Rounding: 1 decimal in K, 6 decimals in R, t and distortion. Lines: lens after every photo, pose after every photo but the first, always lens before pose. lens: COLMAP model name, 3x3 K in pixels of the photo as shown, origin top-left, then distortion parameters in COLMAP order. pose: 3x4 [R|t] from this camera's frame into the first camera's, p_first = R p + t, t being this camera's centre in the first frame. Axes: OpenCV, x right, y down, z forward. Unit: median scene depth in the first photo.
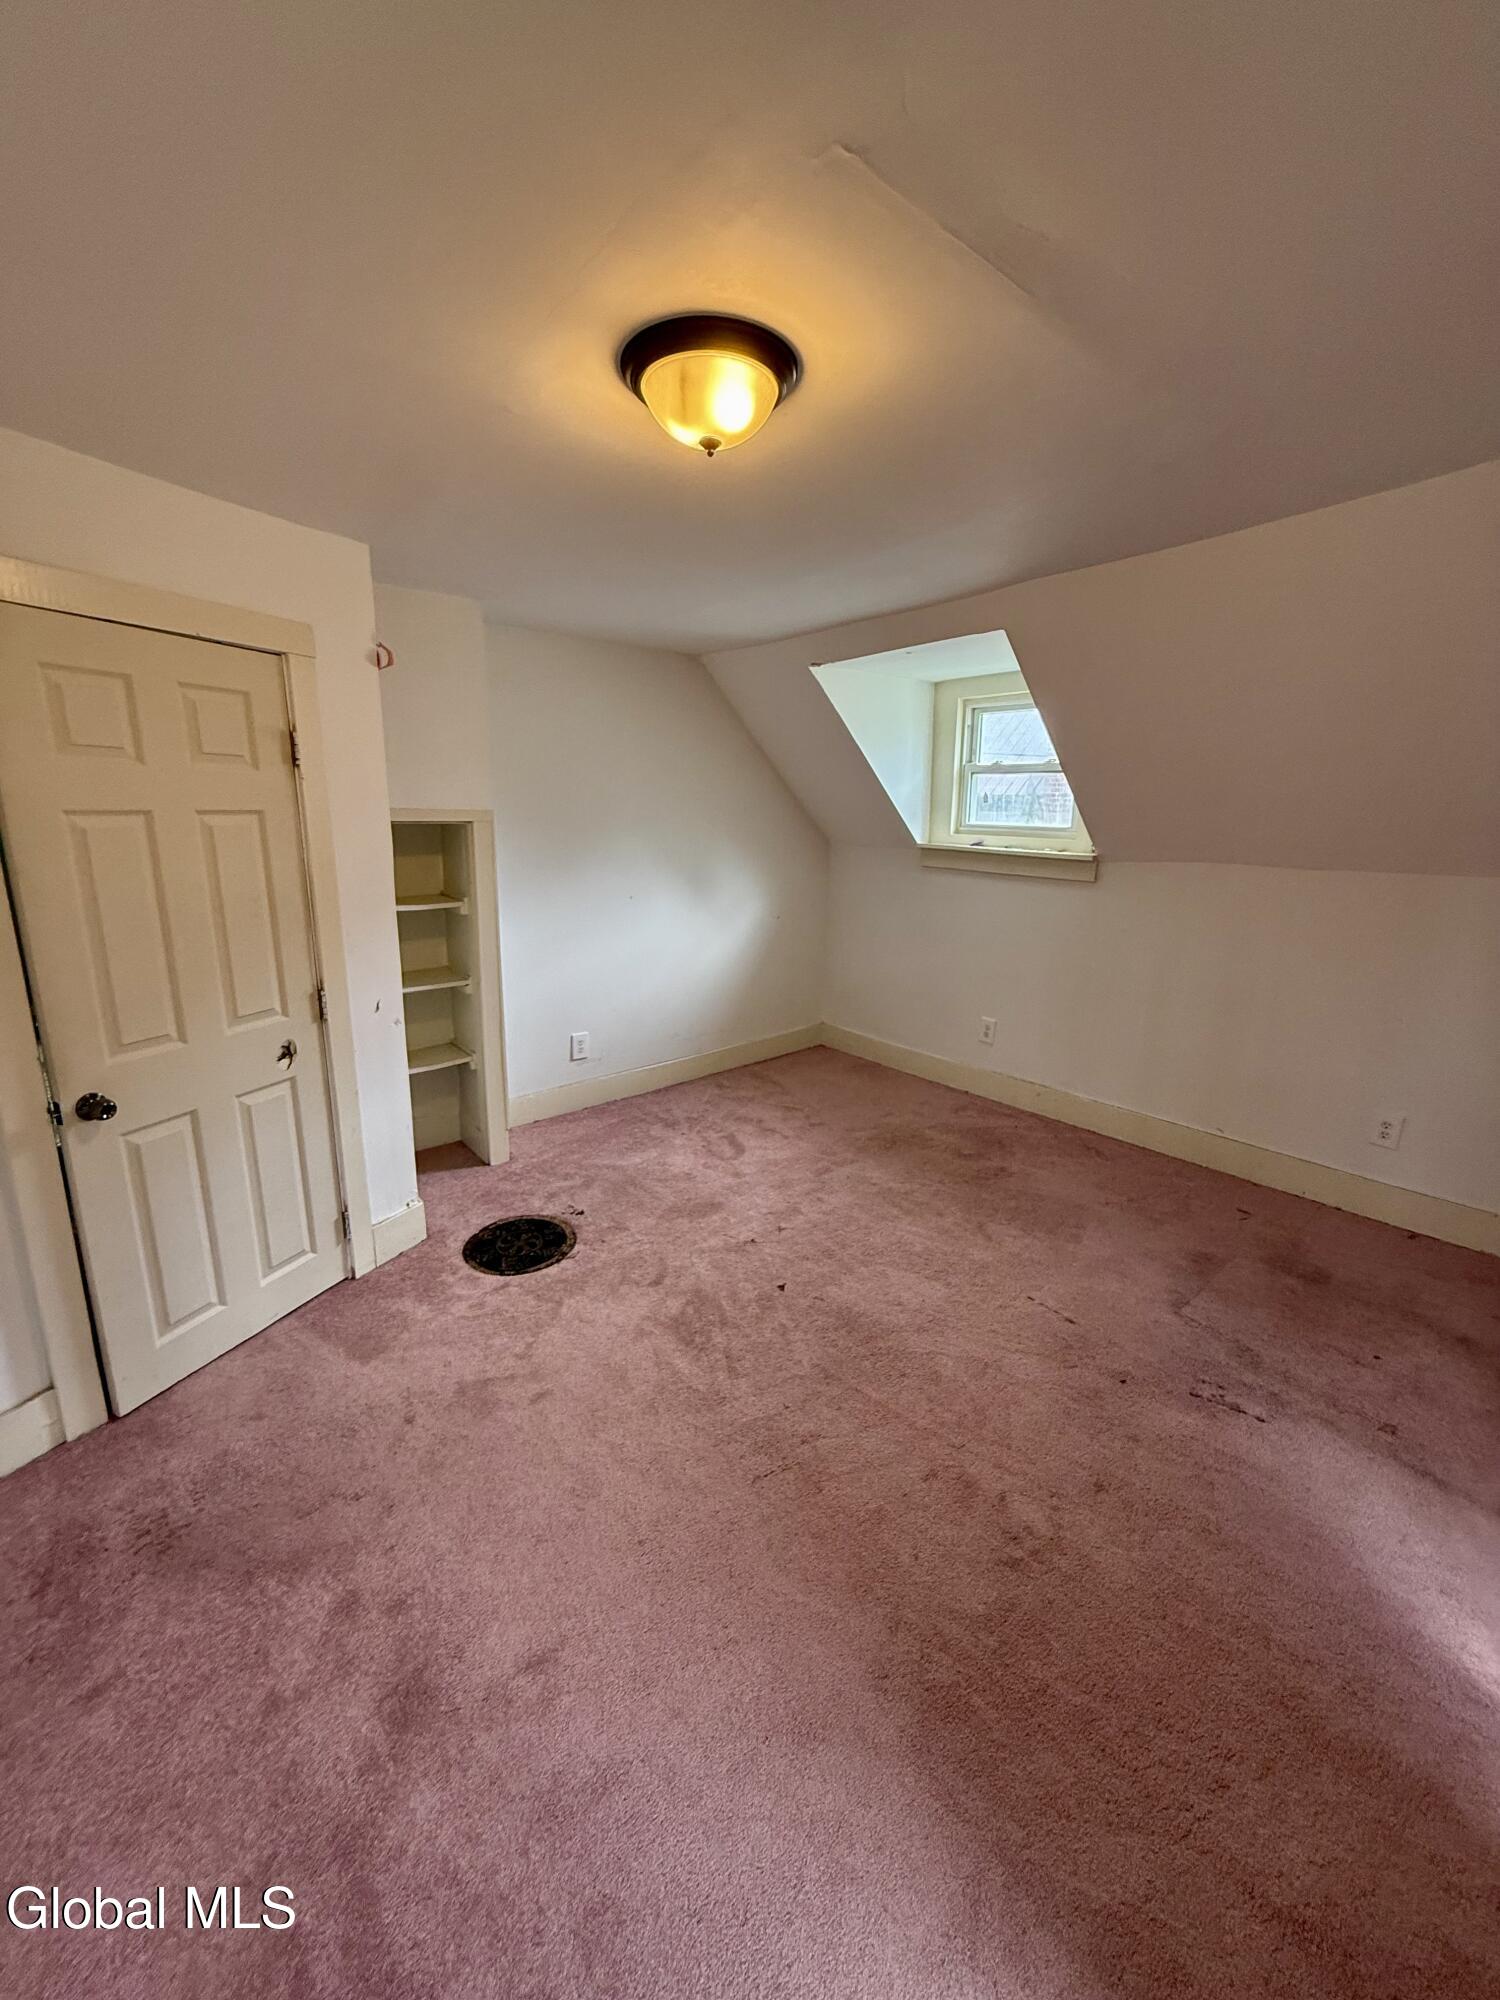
lens RADIAL K [[798.3, 0, 750.4], [0, 798.3, 996.7], [0, 0, 1]] dist [0.000129, 0.000213]
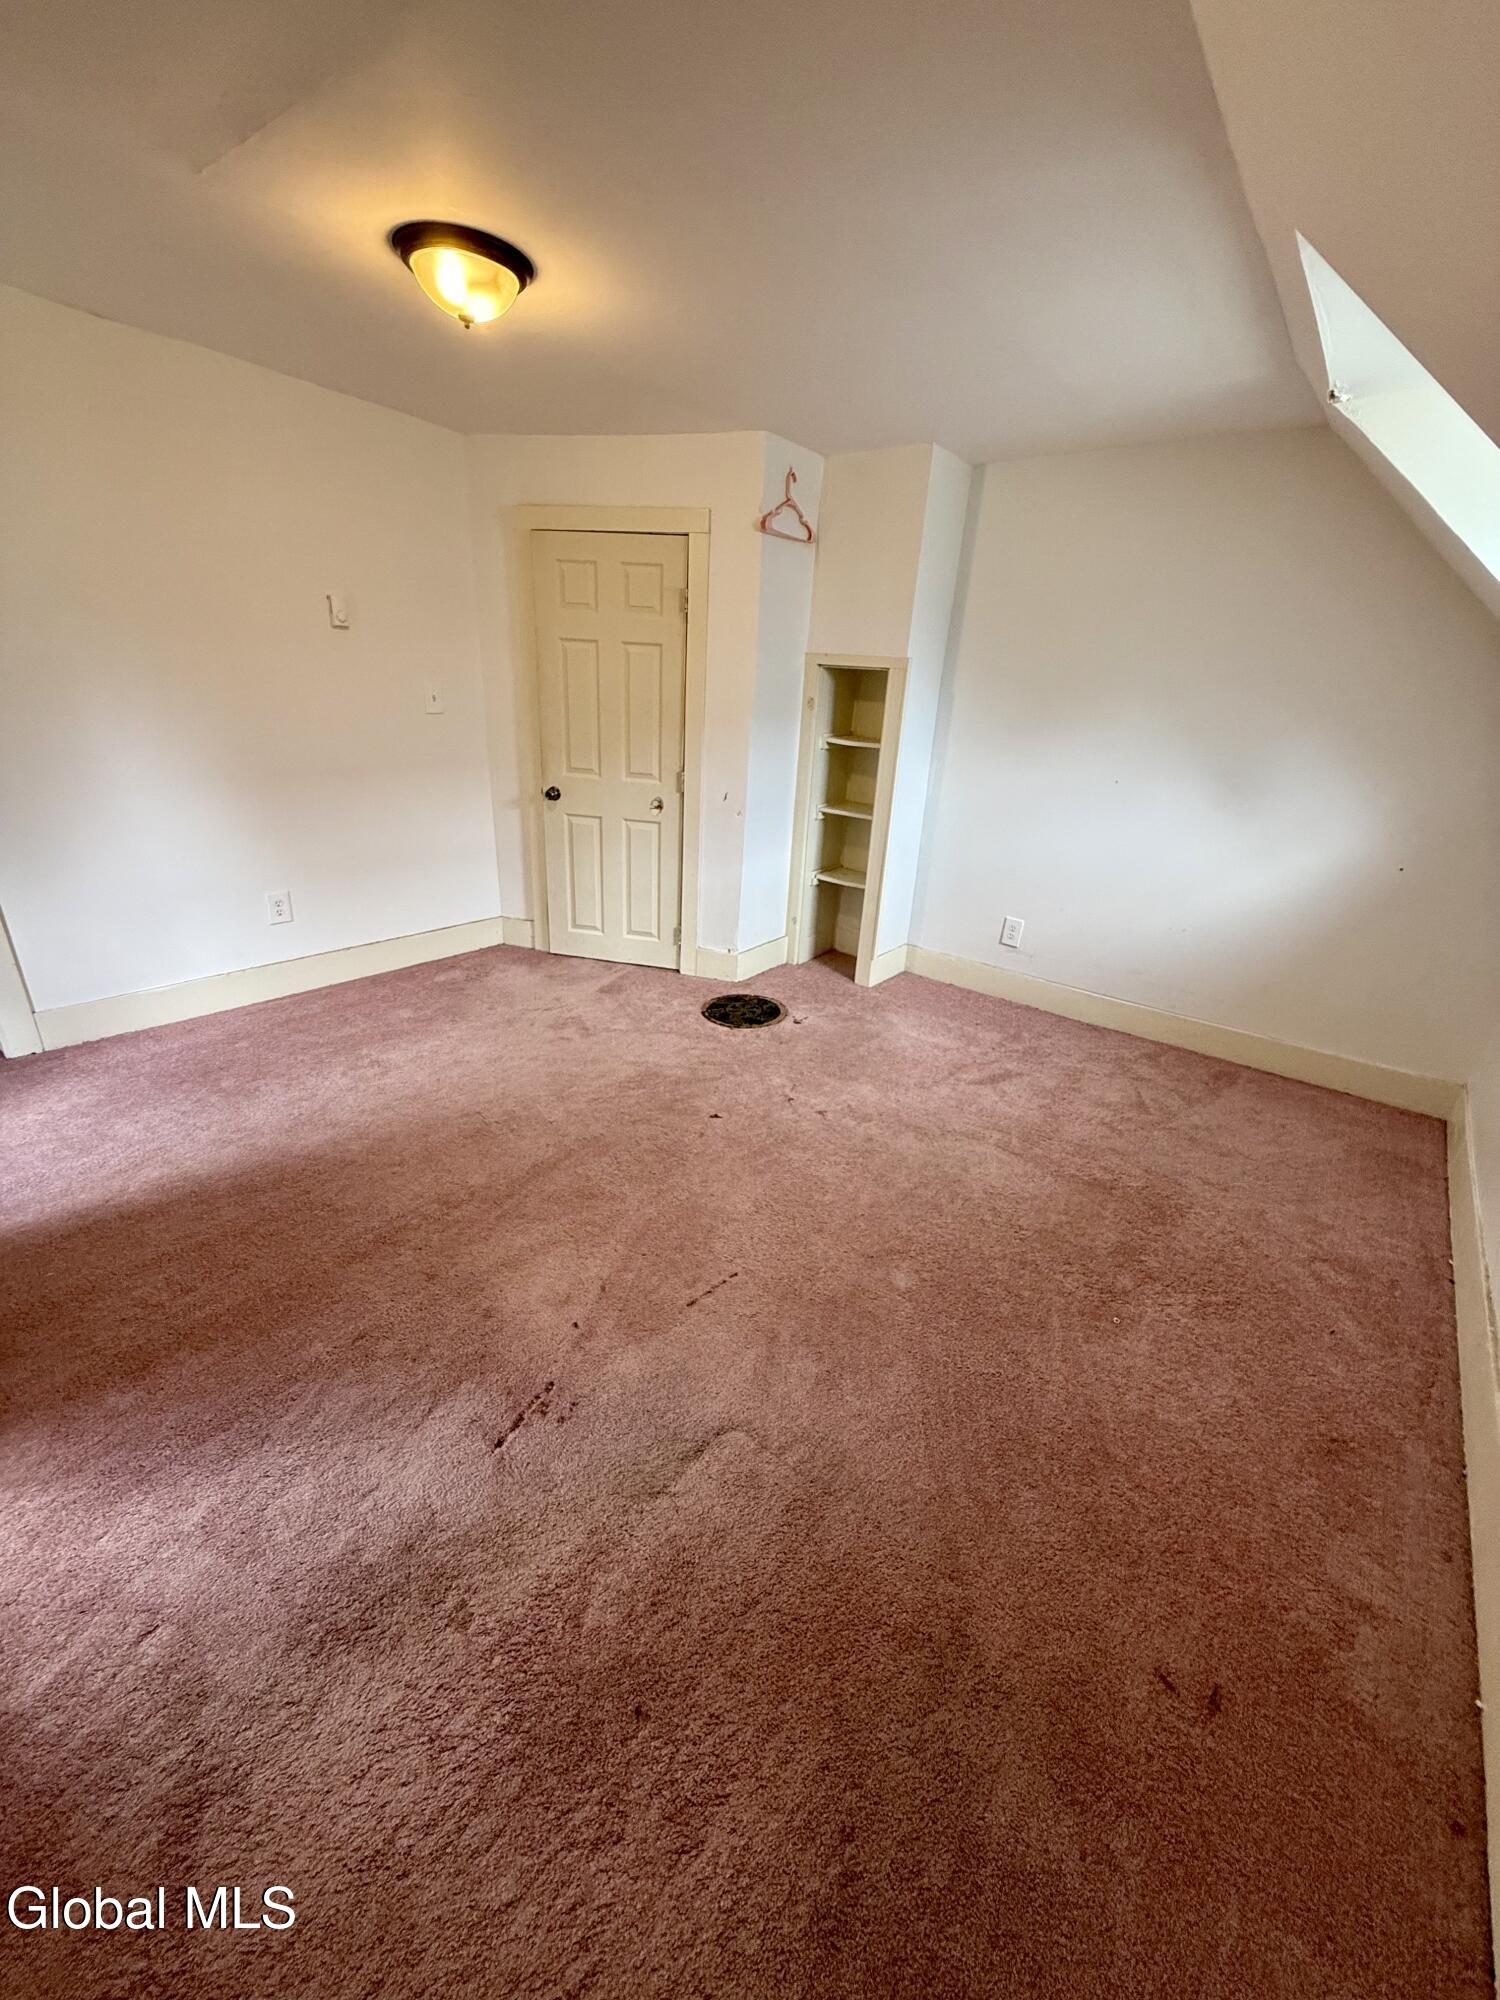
lens RADIAL K [[798.3, 0, 750.4], [0, 798.3, 996.7], [0, 0, 1]] dist [0.000129, 0.000213]
pose [[0.194335, 0.368708, -0.909004, 0.937740], [-0.278089, 0.909361, 0.309400, -0.114039], [0.940691, 0.192657, 0.279254, 0.721133]]
